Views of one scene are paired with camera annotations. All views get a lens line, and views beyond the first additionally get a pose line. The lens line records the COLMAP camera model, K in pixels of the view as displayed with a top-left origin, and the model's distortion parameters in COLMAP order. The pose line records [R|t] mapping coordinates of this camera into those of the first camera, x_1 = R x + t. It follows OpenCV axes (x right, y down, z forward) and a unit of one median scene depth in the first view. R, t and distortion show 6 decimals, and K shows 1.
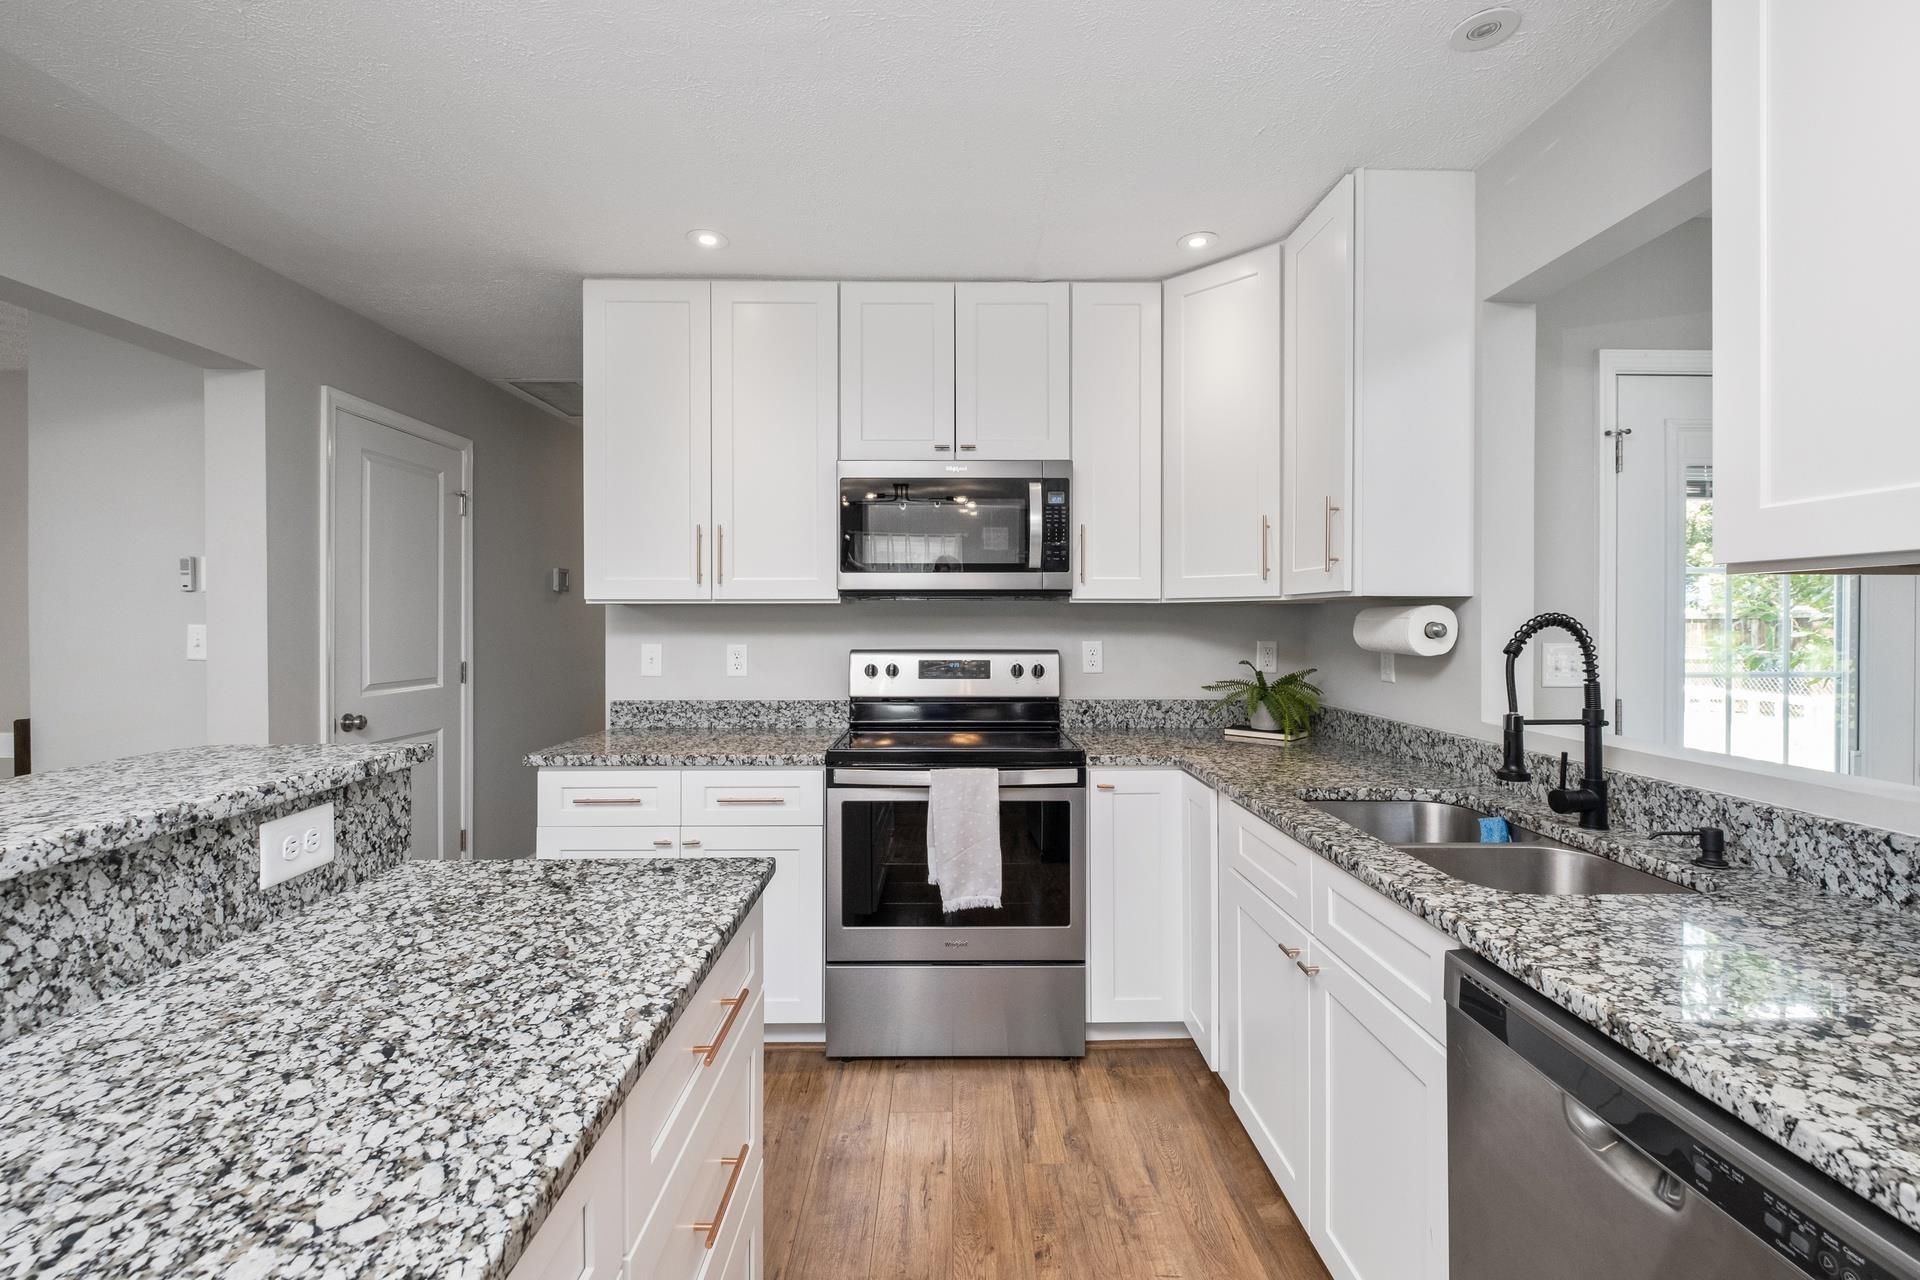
lens RADIAL K [[838.4, 0, 957.8], [0, 838.4, 624.8], [0, 0, 1]] dist [-0.001900, -0.000604]
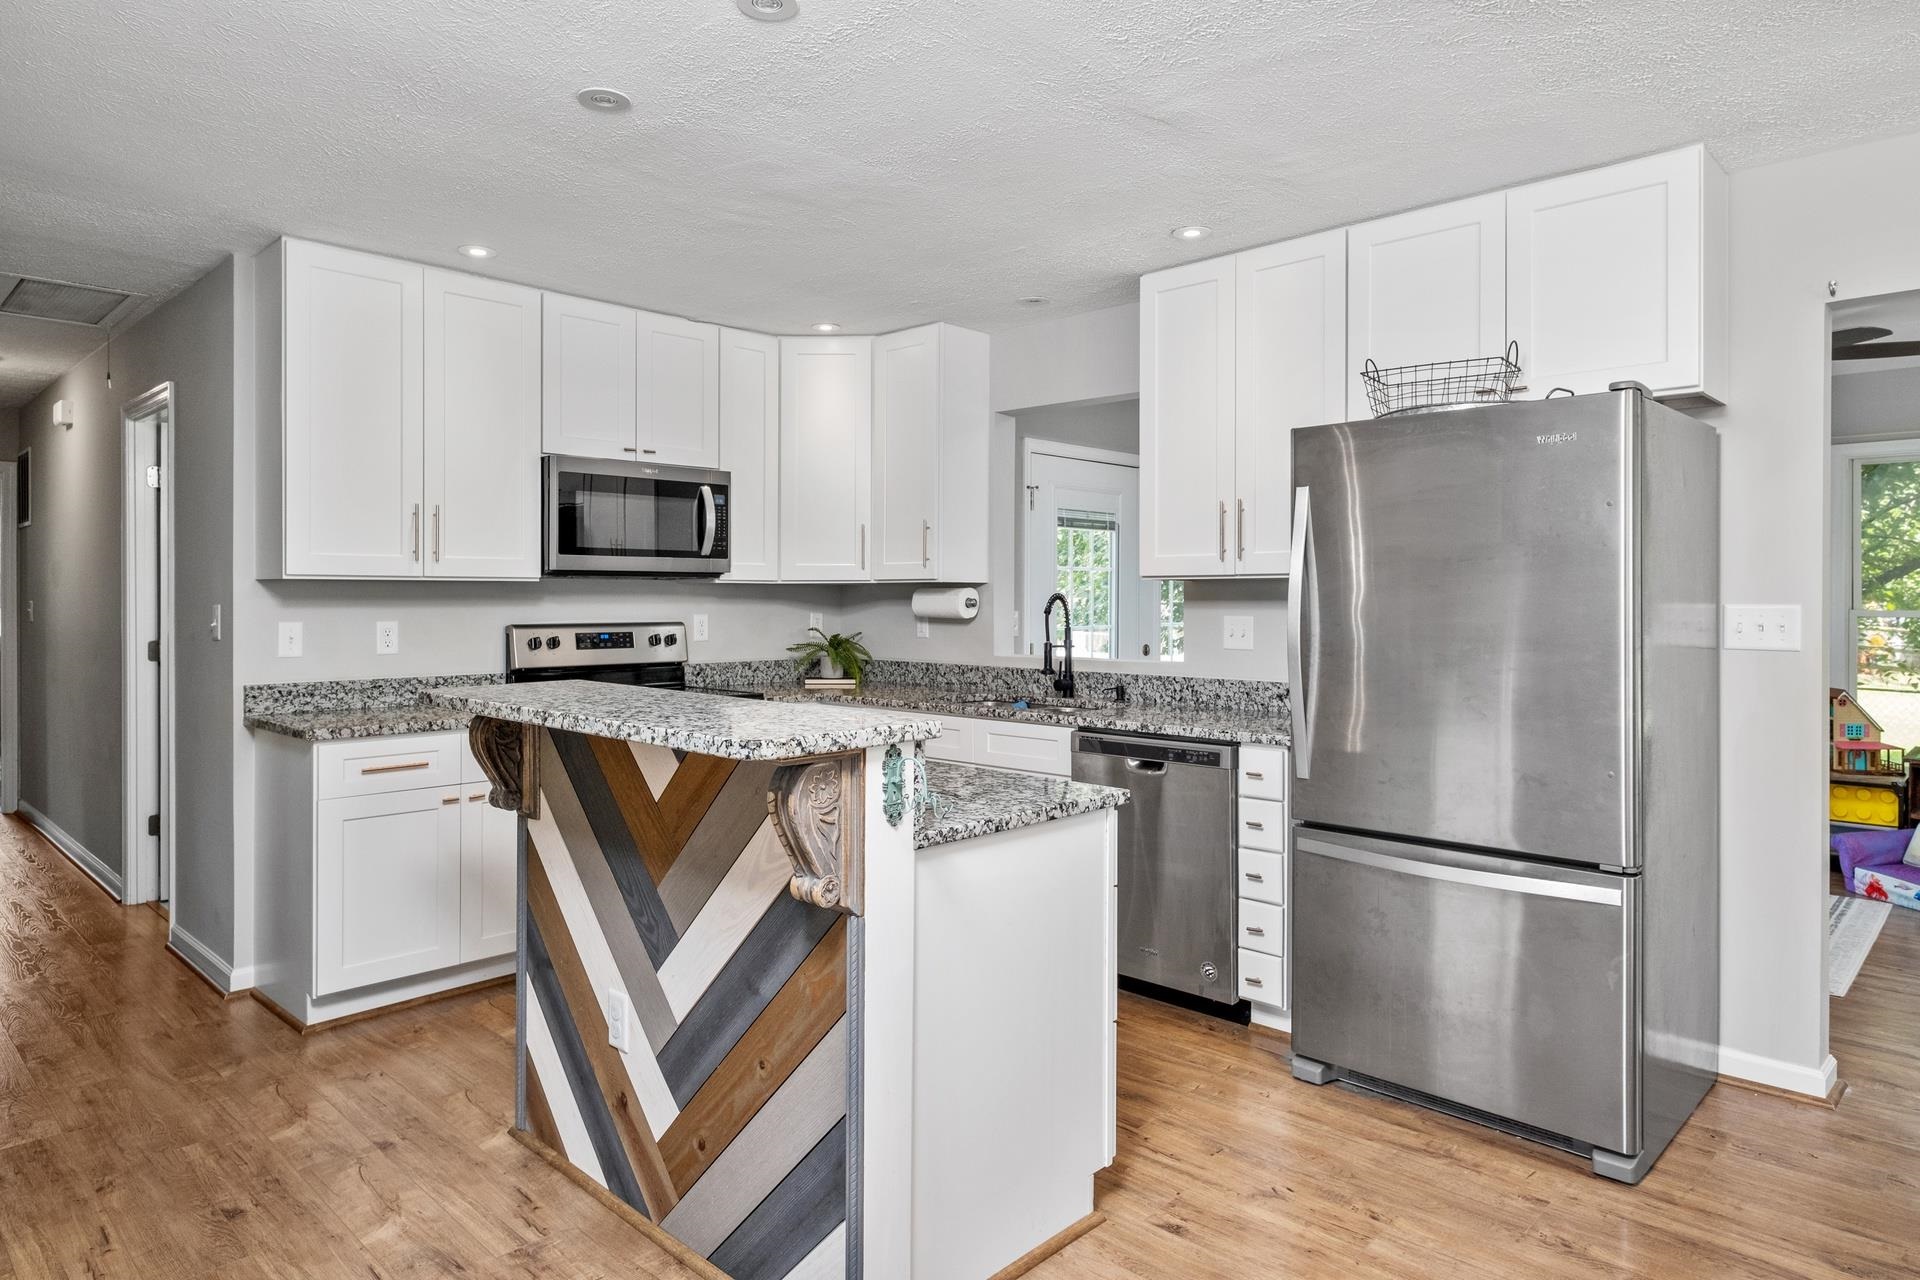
lens RADIAL K [[1149.5, 0, 960.2], [0, 1149.5, 604.1], [0, 0, 1]] dist [-0.000254, -0.000386]
pose [[0.705395, -0.003859, 0.708804, -1.124230], [0.004158, 0.999991, 0.001307, 0.006470], [-0.708802, 0.002025, 0.705405, -0.631495]]
